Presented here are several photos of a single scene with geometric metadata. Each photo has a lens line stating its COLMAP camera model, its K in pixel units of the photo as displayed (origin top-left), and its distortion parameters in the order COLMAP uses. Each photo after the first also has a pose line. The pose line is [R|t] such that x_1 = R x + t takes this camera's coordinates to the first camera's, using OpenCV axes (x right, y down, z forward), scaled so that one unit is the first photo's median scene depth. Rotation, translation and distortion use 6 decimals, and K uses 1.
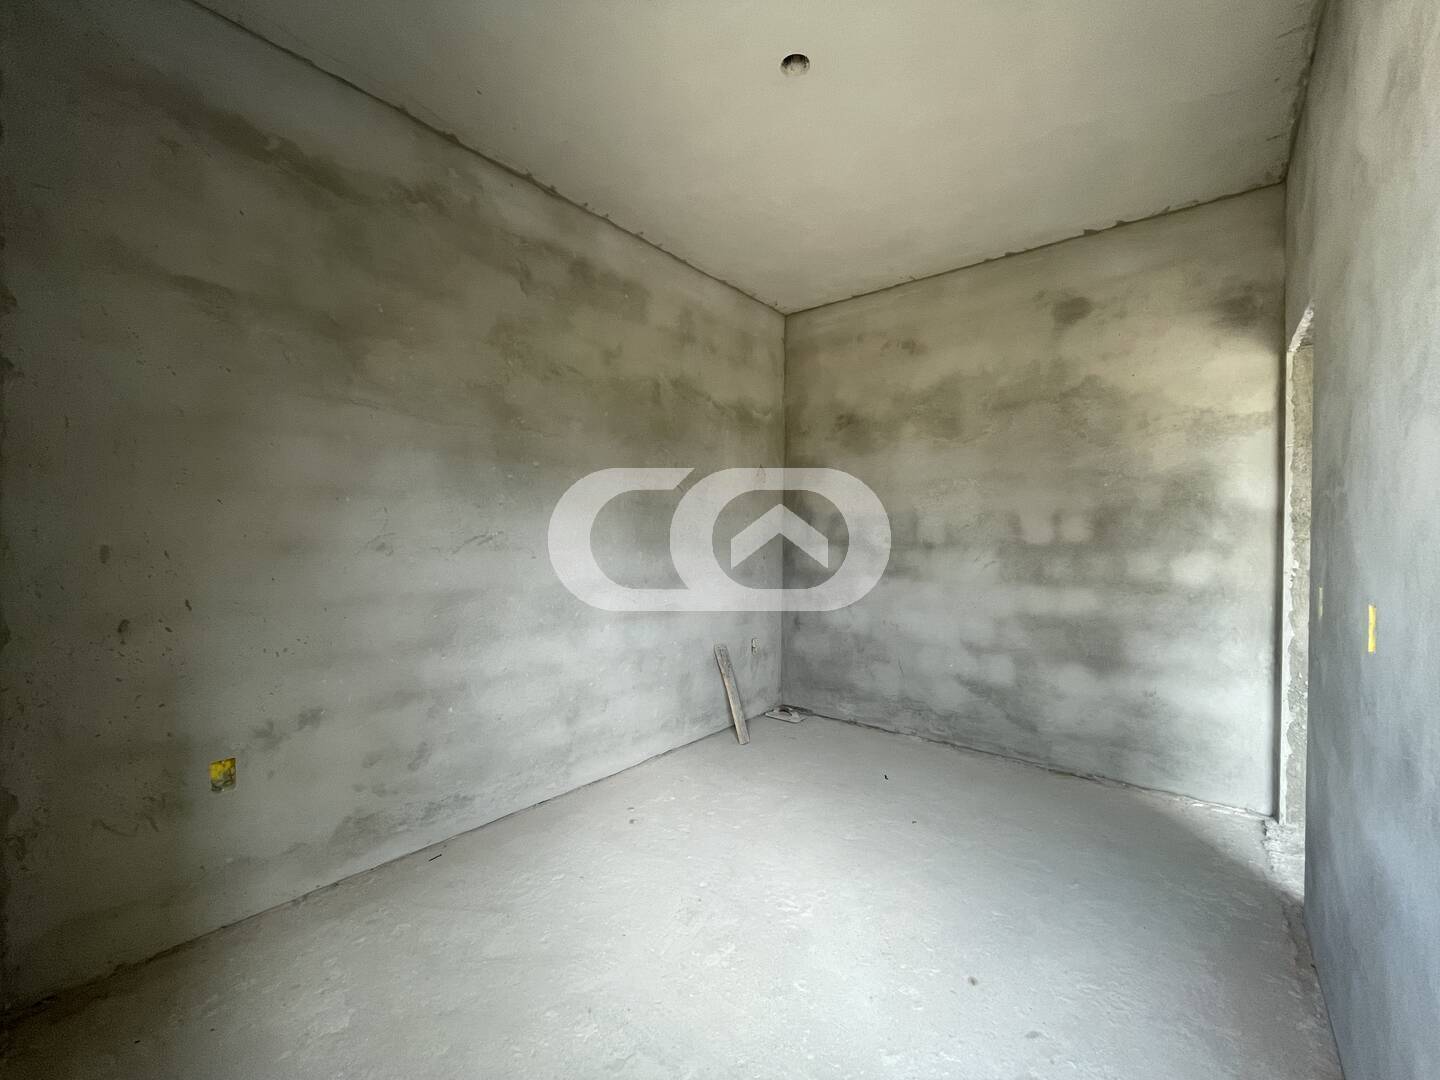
lens RADIAL K [[590.3, 0, 718.0], [0, 590.3, 538.3], [0, 0, 1]] dist [0.000077, -0.001016]
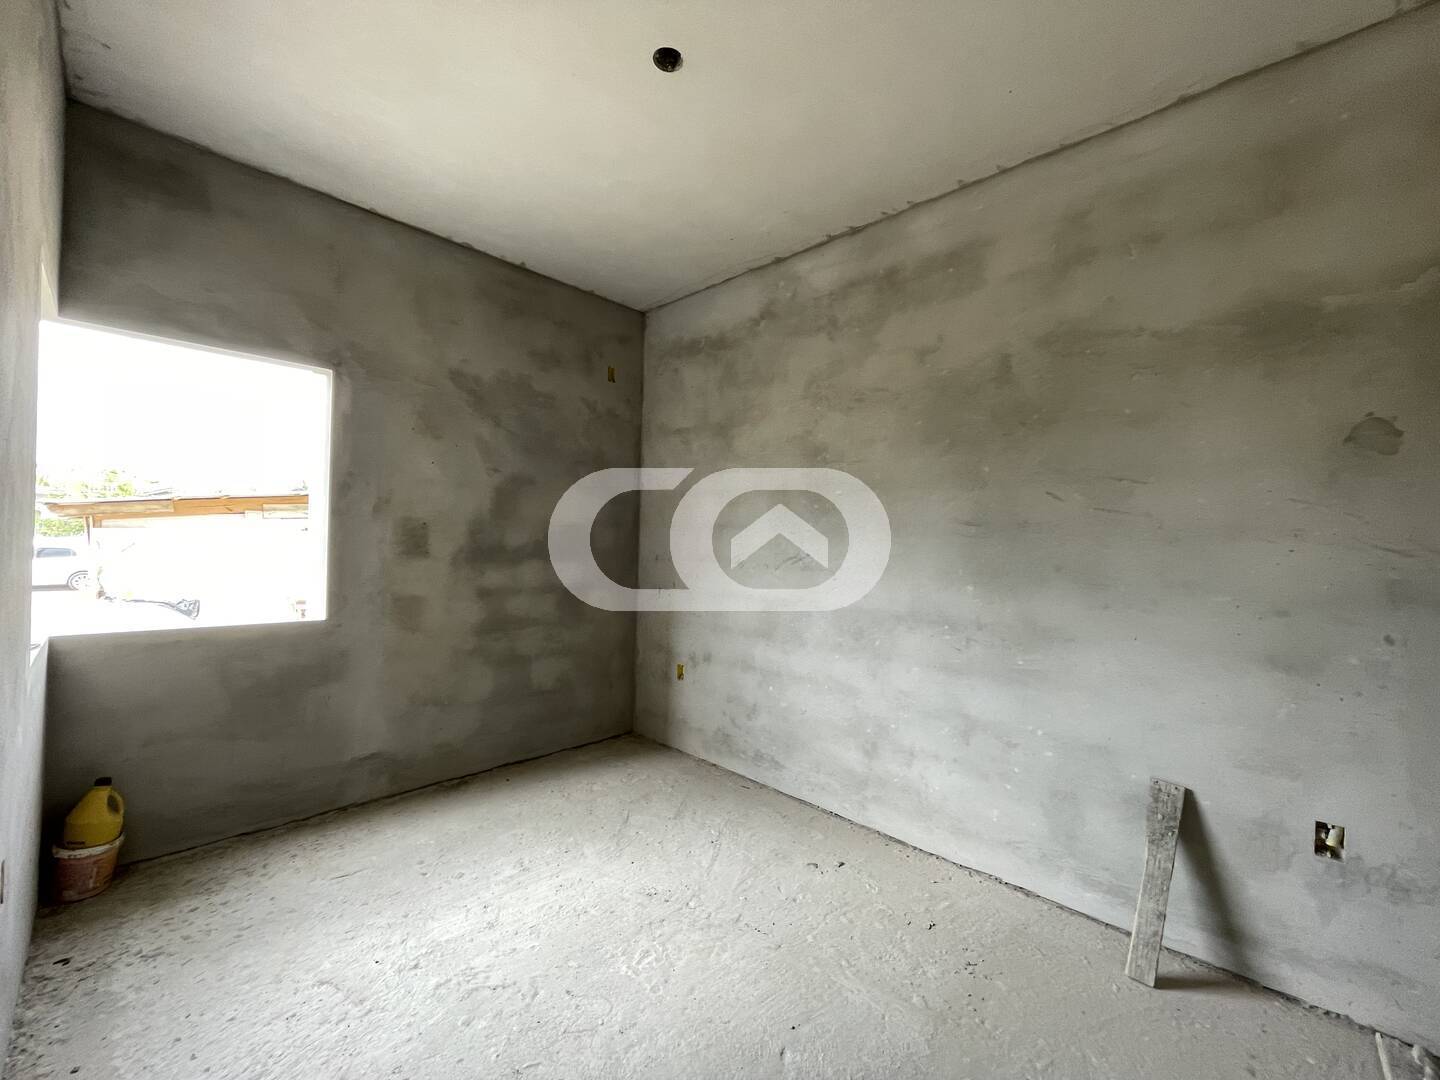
lens RADIAL K [[590.3, 0, 718.6], [0, 590.3, 540.4], [0, 0, 1]] dist [0.000077, -0.001016]
pose [[-0.082067, -0.010994, -0.996566, 0.795293], [-0.038059, 0.999244, -0.007890, -0.022371], [0.995900, 0.037281, -0.082423, 0.892965]]
